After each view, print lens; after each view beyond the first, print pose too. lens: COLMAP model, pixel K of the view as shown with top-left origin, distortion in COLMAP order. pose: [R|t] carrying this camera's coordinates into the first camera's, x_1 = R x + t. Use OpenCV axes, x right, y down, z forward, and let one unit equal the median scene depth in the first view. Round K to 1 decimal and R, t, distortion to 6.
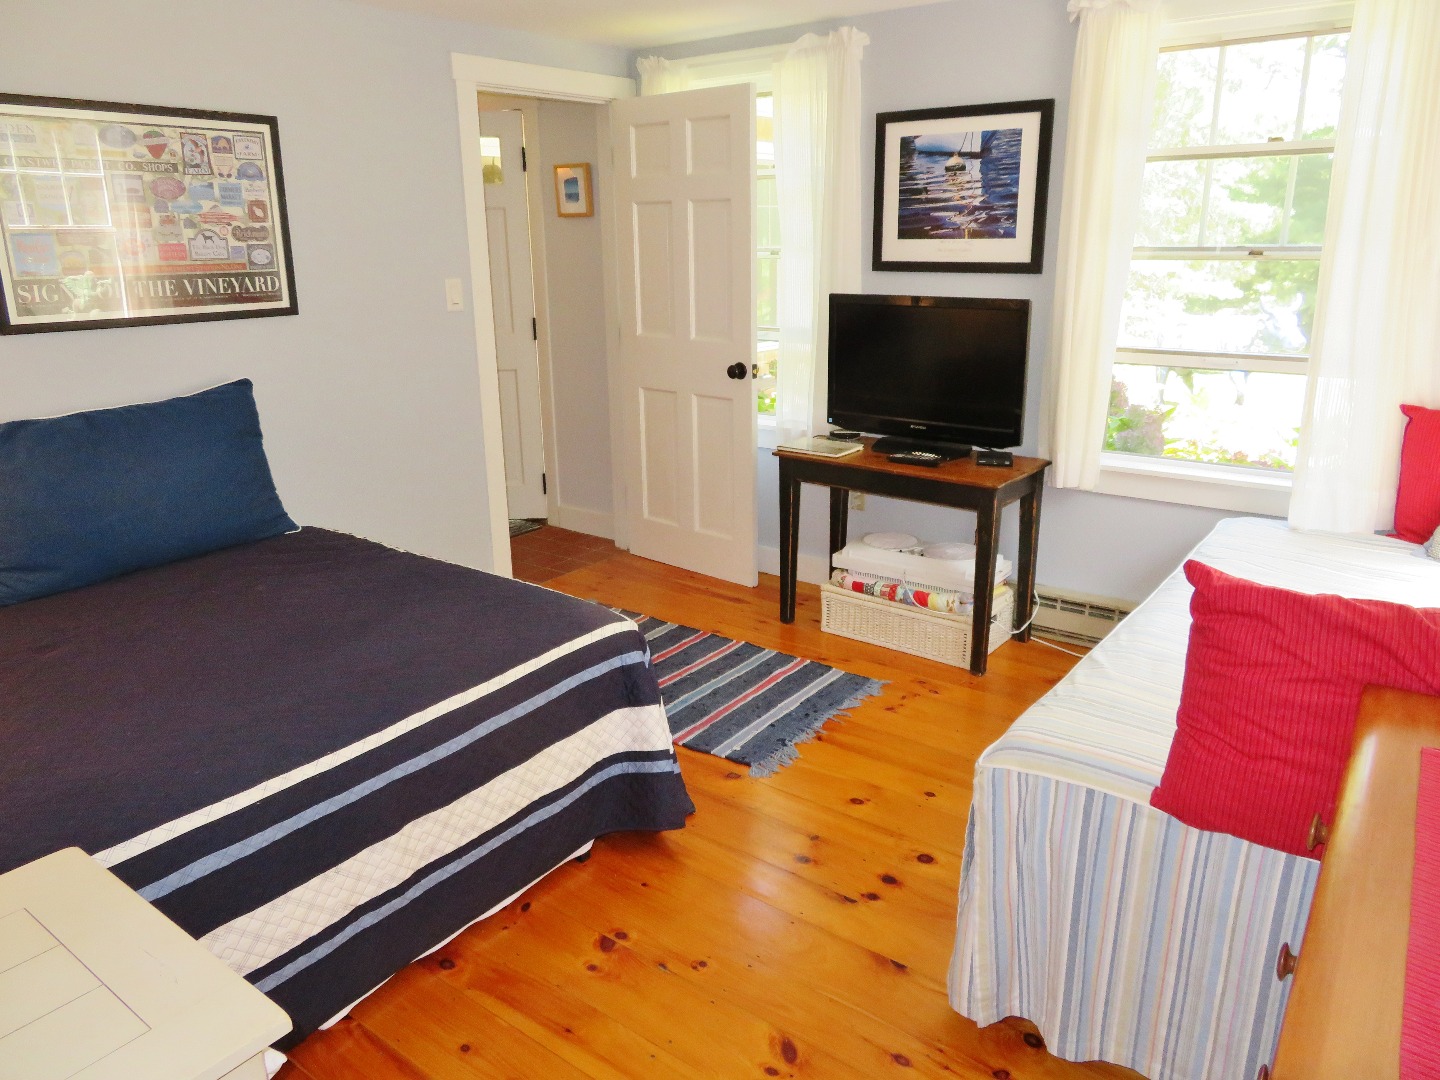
lens RADIAL K [[1011.0, 0, 722.6], [0, 1011.0, 538.0], [0, 0, 1]] dist [-0.008599, -0.001322]
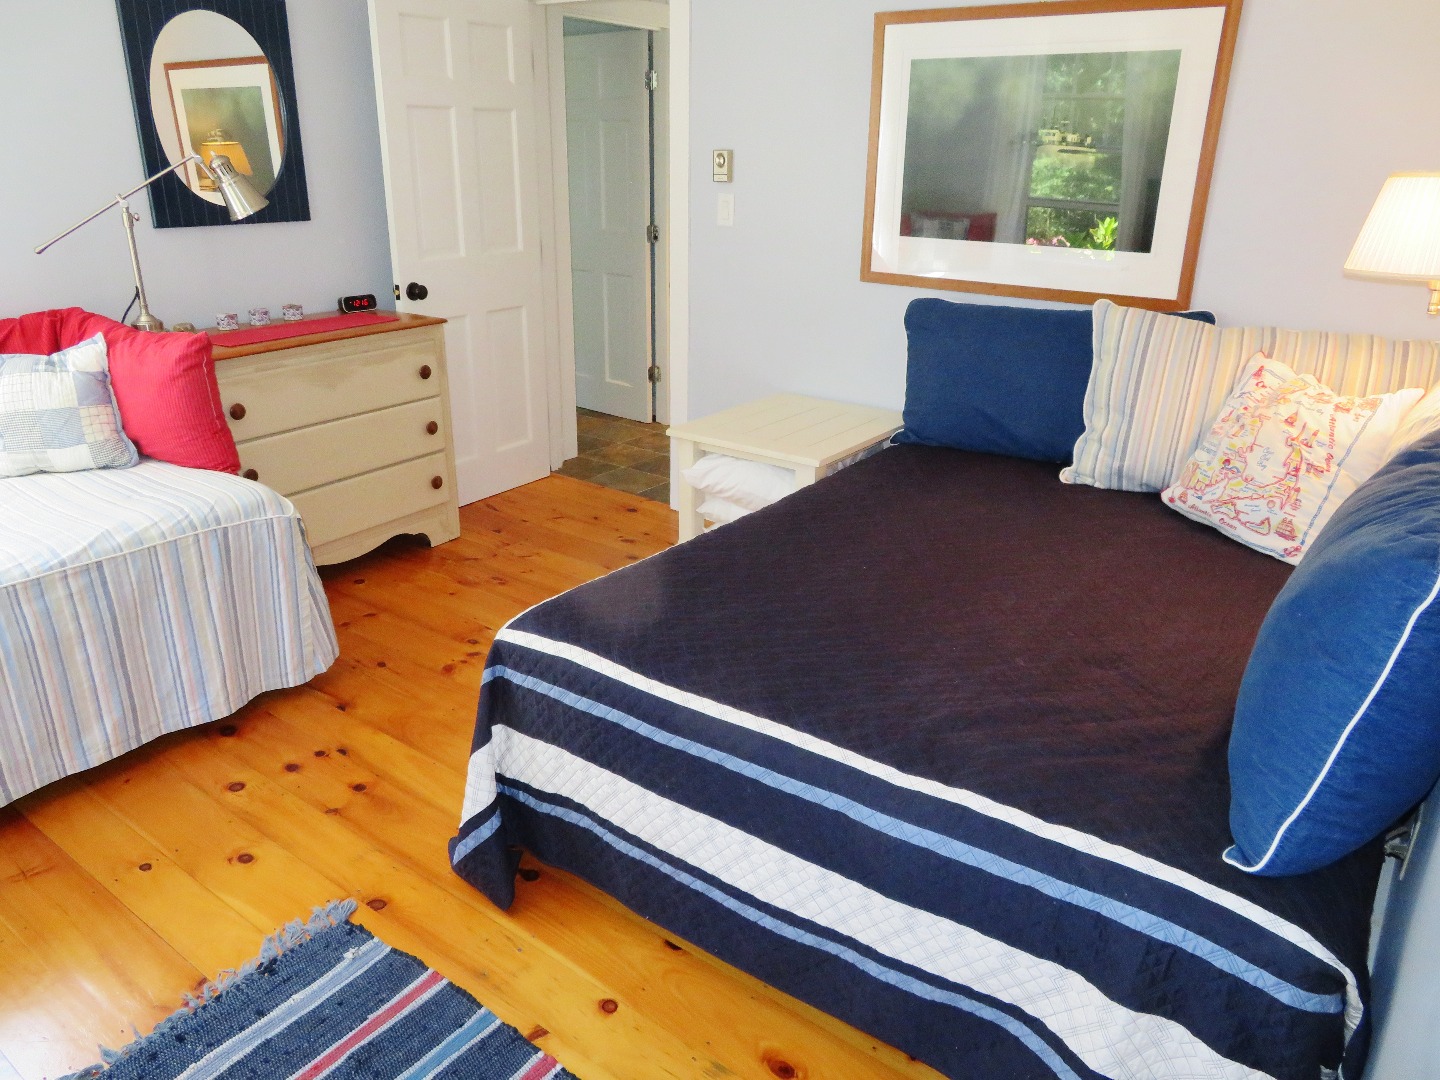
lens RADIAL K [[1011.0, 0, 722.6], [0, 1011.0, 538.0], [0, 0, 1]] dist [-0.008599, -0.001322]
pose [[-0.009778, 0.362609, -0.931890, 0.599286], [-0.312381, 0.884185, 0.347325, -0.349927], [0.949906, 0.294501, 0.104626, 0.954337]]
